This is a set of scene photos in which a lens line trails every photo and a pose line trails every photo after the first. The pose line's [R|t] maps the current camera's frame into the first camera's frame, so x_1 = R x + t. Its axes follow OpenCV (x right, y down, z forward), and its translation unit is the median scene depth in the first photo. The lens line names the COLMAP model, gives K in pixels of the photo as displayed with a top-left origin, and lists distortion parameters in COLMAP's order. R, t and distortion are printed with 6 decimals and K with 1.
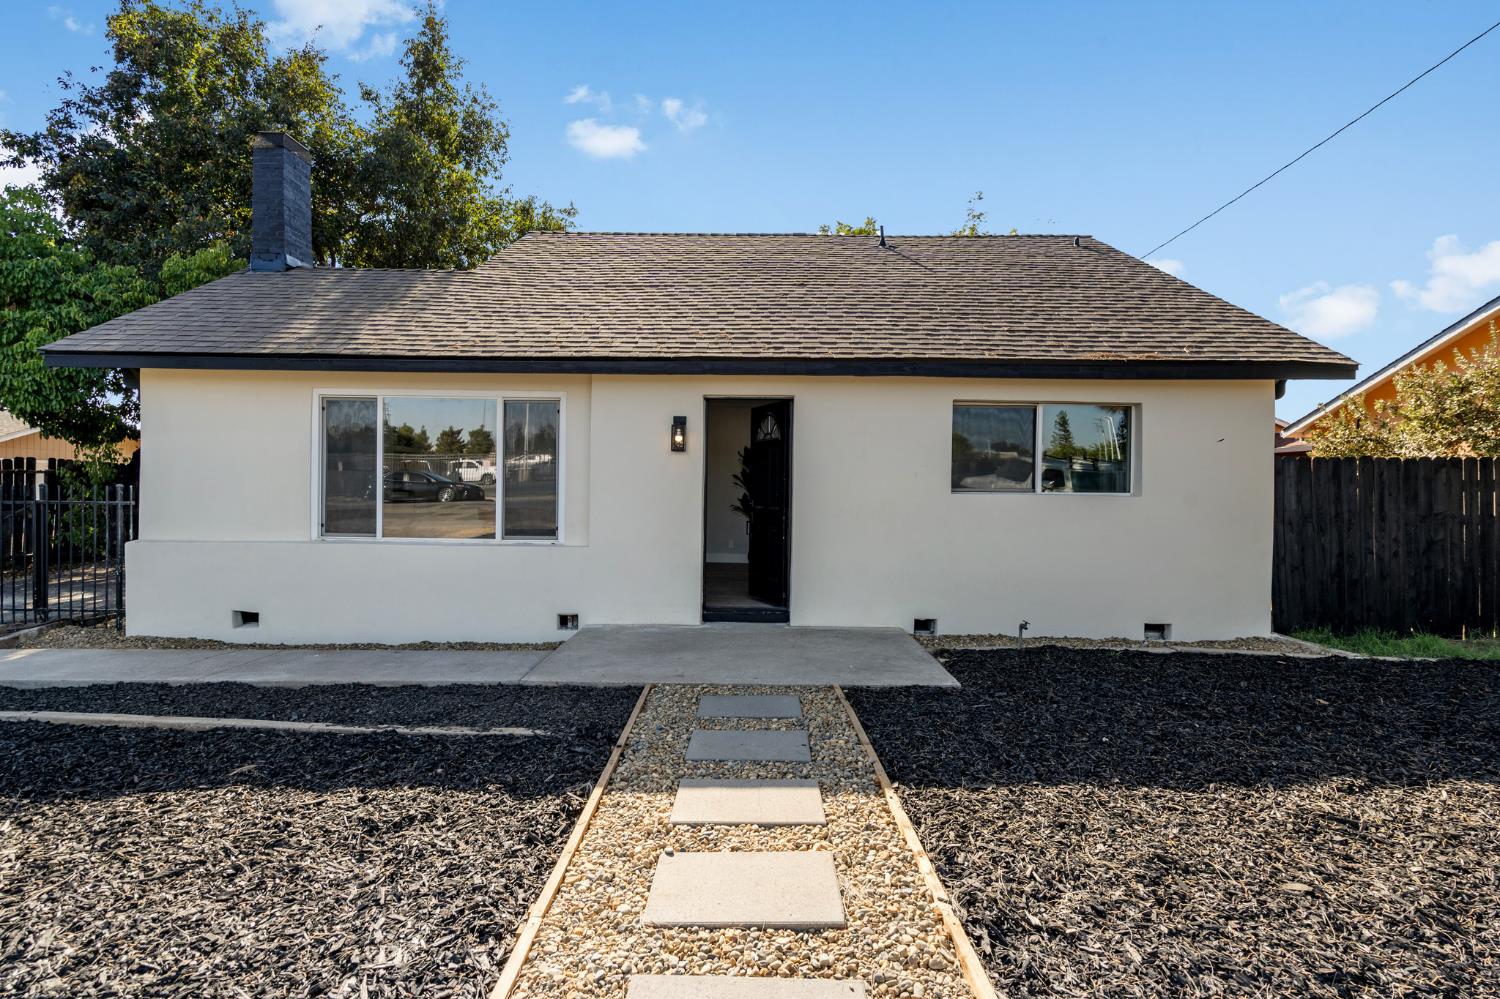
lens RADIAL K [[705.4, 0, 749.7], [0, 705.4, 505.8], [0, 0, 1]] dist [-0.002249, 0.000473]
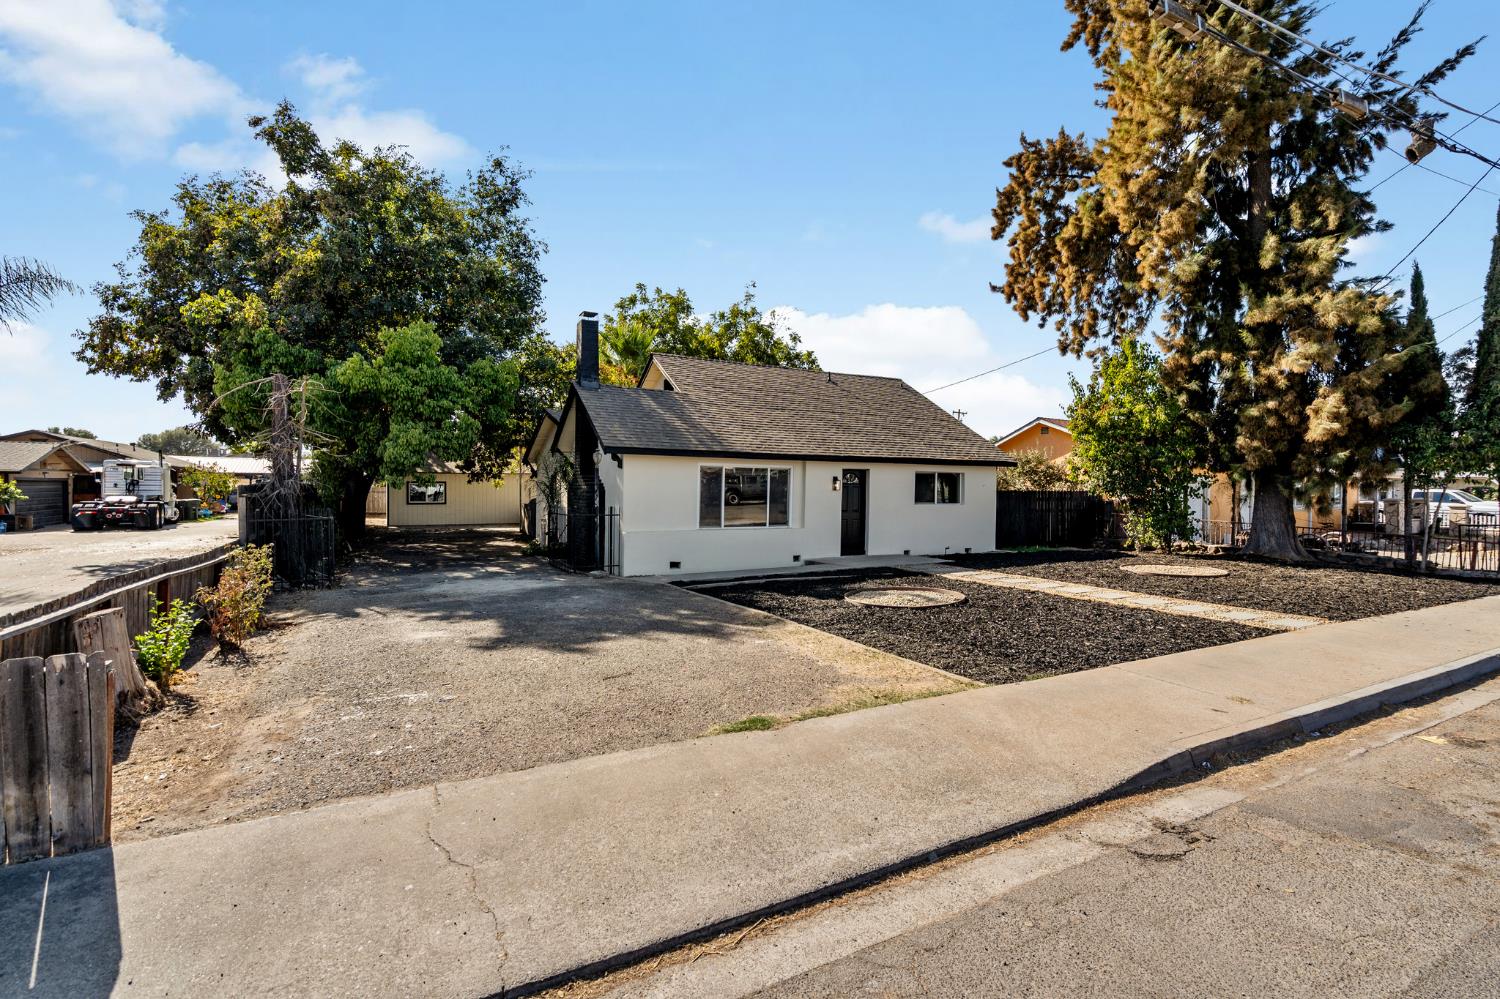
lens RADIAL K [[679.1, 0, 749.6], [0, 679.1, 487.8], [0, 0, 1]] dist [-0.003642, 0.000501]
pose [[0.882340, -0.002976, 0.470603, -1.491022], [0.002653, 0.999996, 0.001350, -0.087518], [-0.470605, 0.000057, 0.882344, -1.008289]]
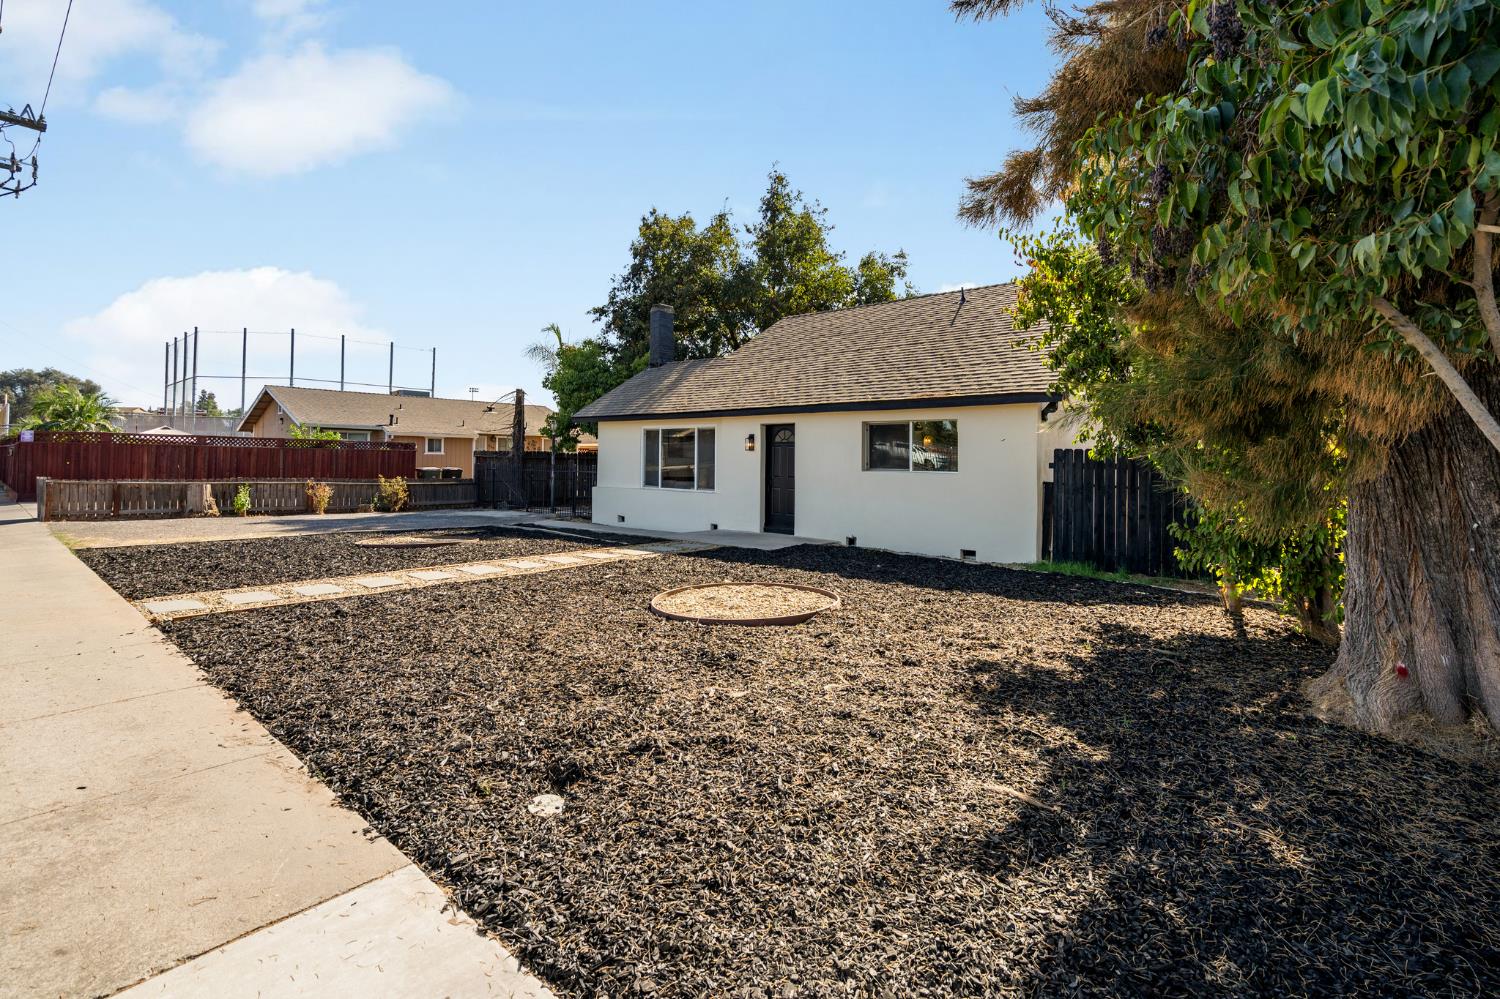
lens RADIAL K [[679.1, 0, 749.6], [0, 679.1, 487.8], [0, 0, 1]] dist [-0.003642, 0.000501]
pose [[0.761790, 0.023304, -0.647405, 1.183024], [-0.011507, 0.999682, 0.022445, -0.010877], [0.647722, -0.009649, 0.761816, -0.544715]]
